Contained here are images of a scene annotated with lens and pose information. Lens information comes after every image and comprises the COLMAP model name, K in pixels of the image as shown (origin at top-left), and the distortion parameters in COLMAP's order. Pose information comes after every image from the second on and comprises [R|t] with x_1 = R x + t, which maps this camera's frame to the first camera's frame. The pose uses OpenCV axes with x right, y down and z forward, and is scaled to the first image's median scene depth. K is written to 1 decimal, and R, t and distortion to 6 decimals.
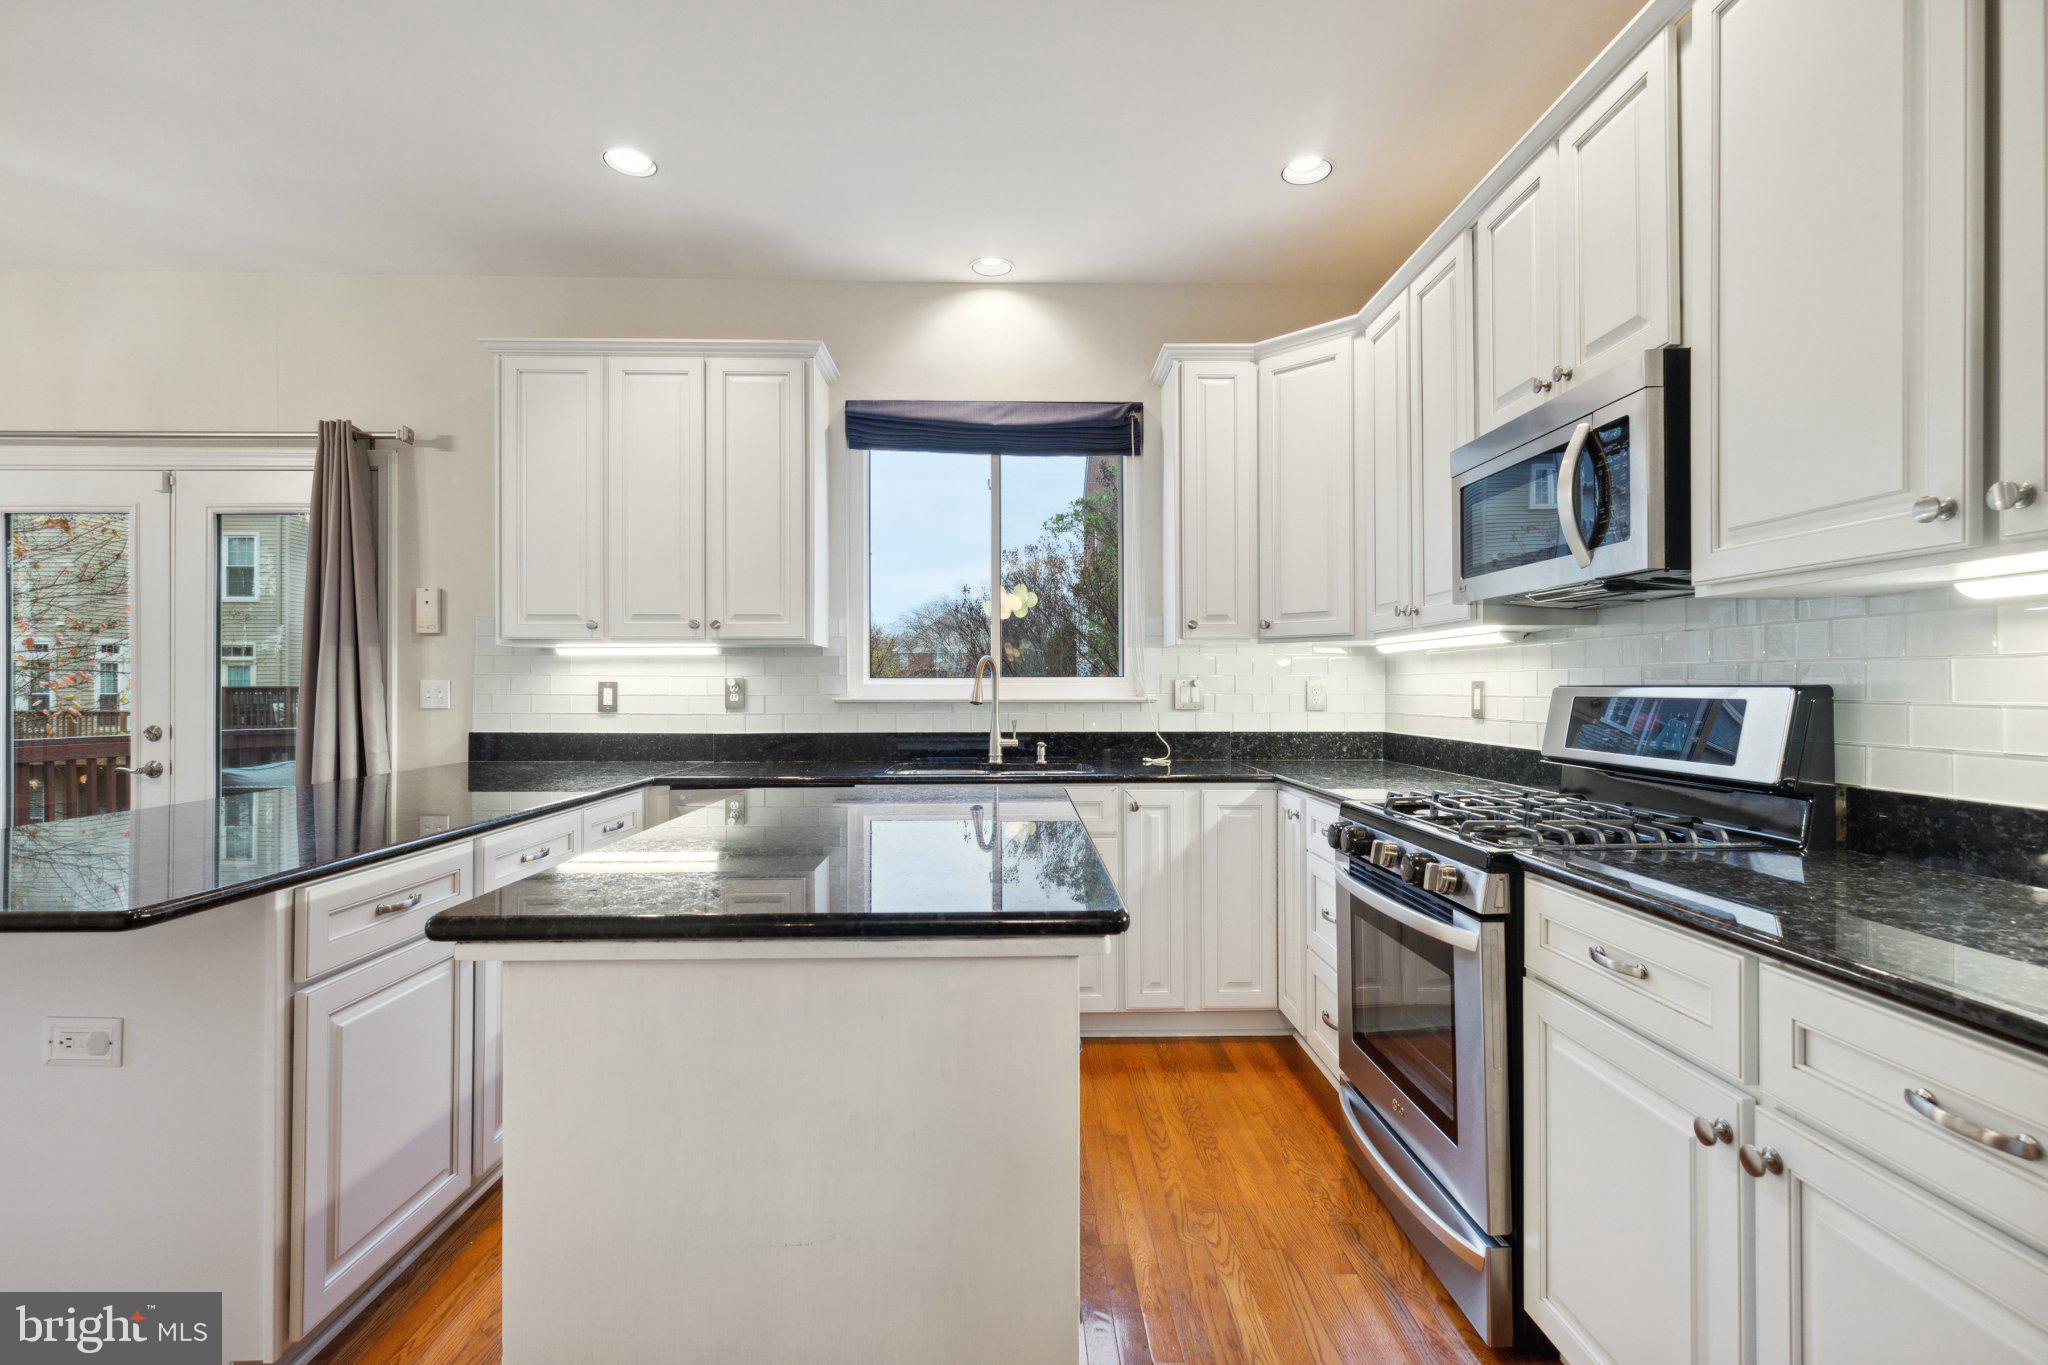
lens RADIAL K [[934.1, 0, 1027.7], [0, 934.1, 690.8], [0, 0, 1]] dist [0.000756, 0.001572]
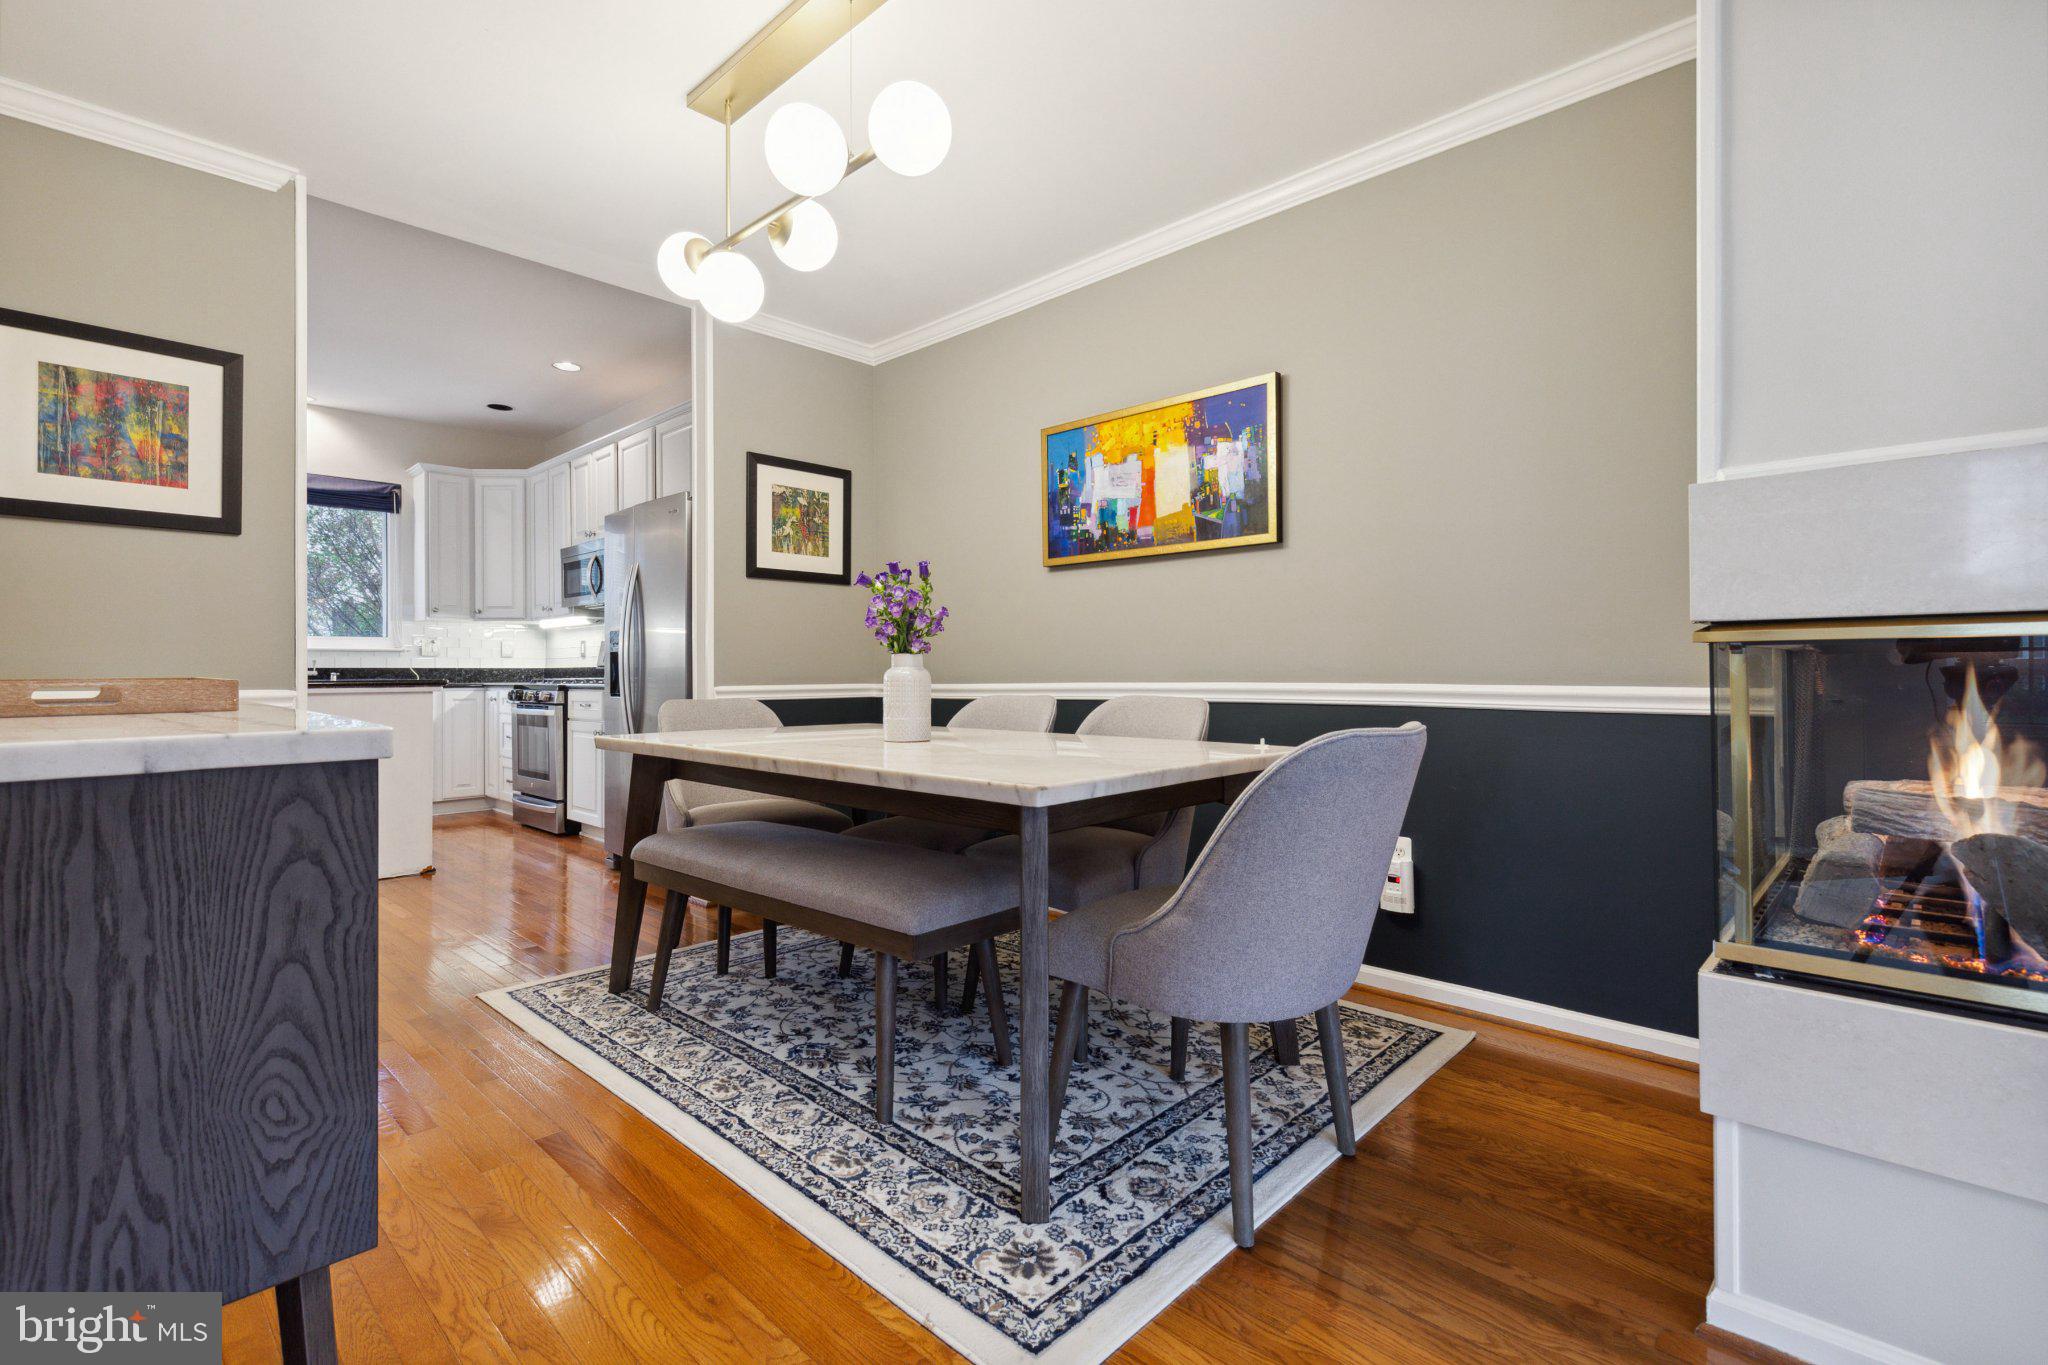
lens RADIAL K [[934.1, 0, 1025.5], [0, 934.1, 663.5], [0, 0, 1]] dist [0.000756, 0.001572]
pose [[0.702096, 0.005964, 0.712057, -0.399586], [0.006399, 0.999872, -0.014684, 0.088870], [-0.712053, 0.014866, 0.701968, -1.426332]]
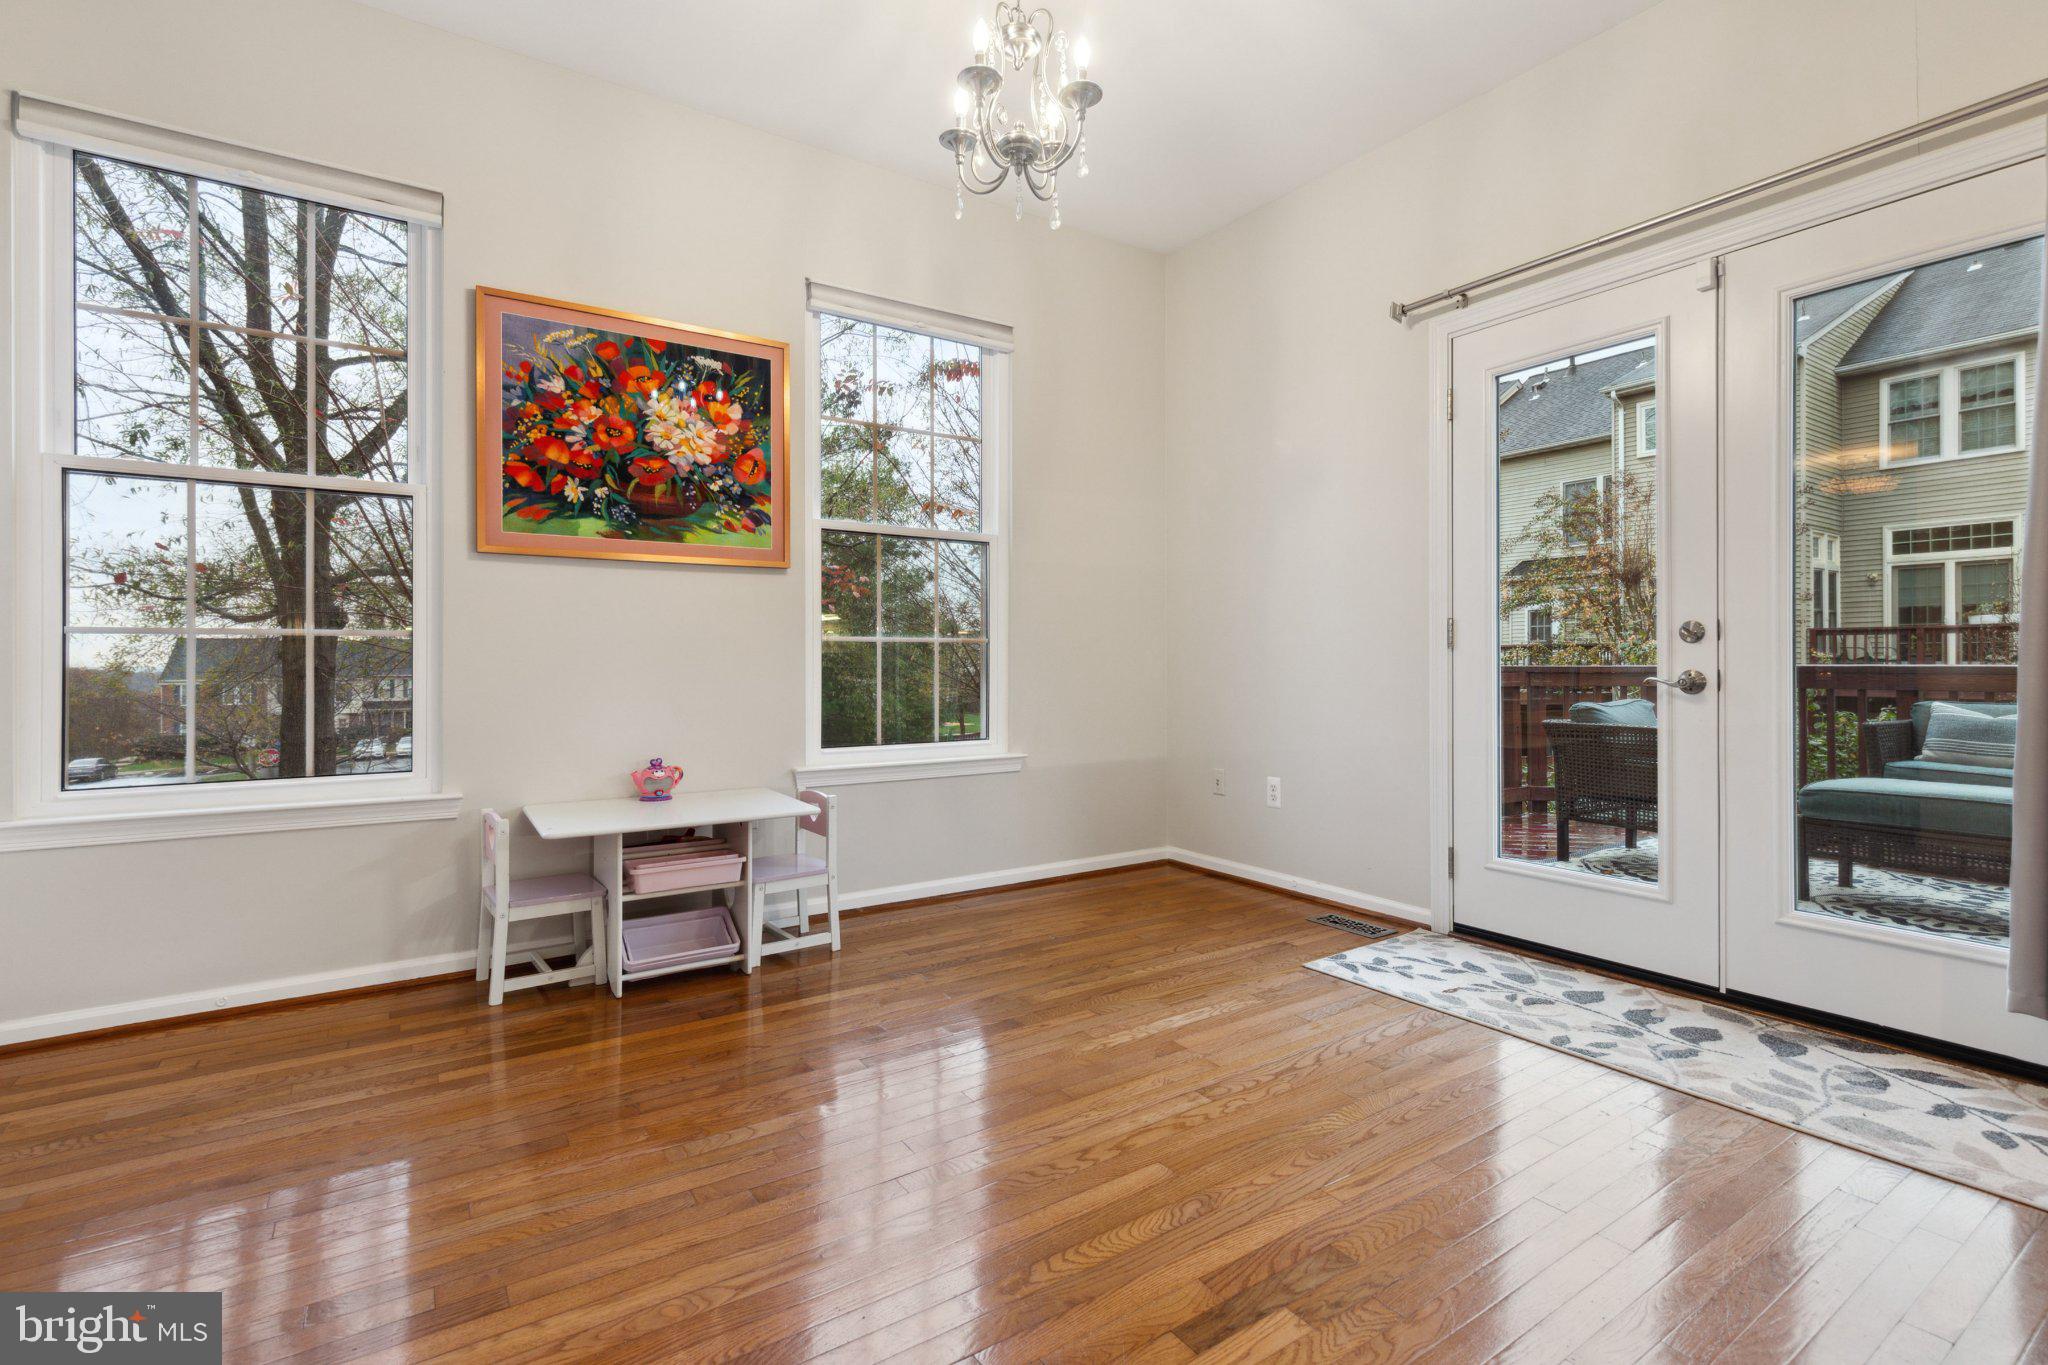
lens RADIAL K [[934.1, 0, 1028.8], [0, 934.1, 654.1], [0, 0, 1]] dist [0.000756, 0.001572]
pose [[0.544162, 0.000443, -0.838980, -0.752667], [-0.004830, 0.999985, -0.002605, 0.081982], [0.838966, 0.005470, 0.544156, 0.232901]]
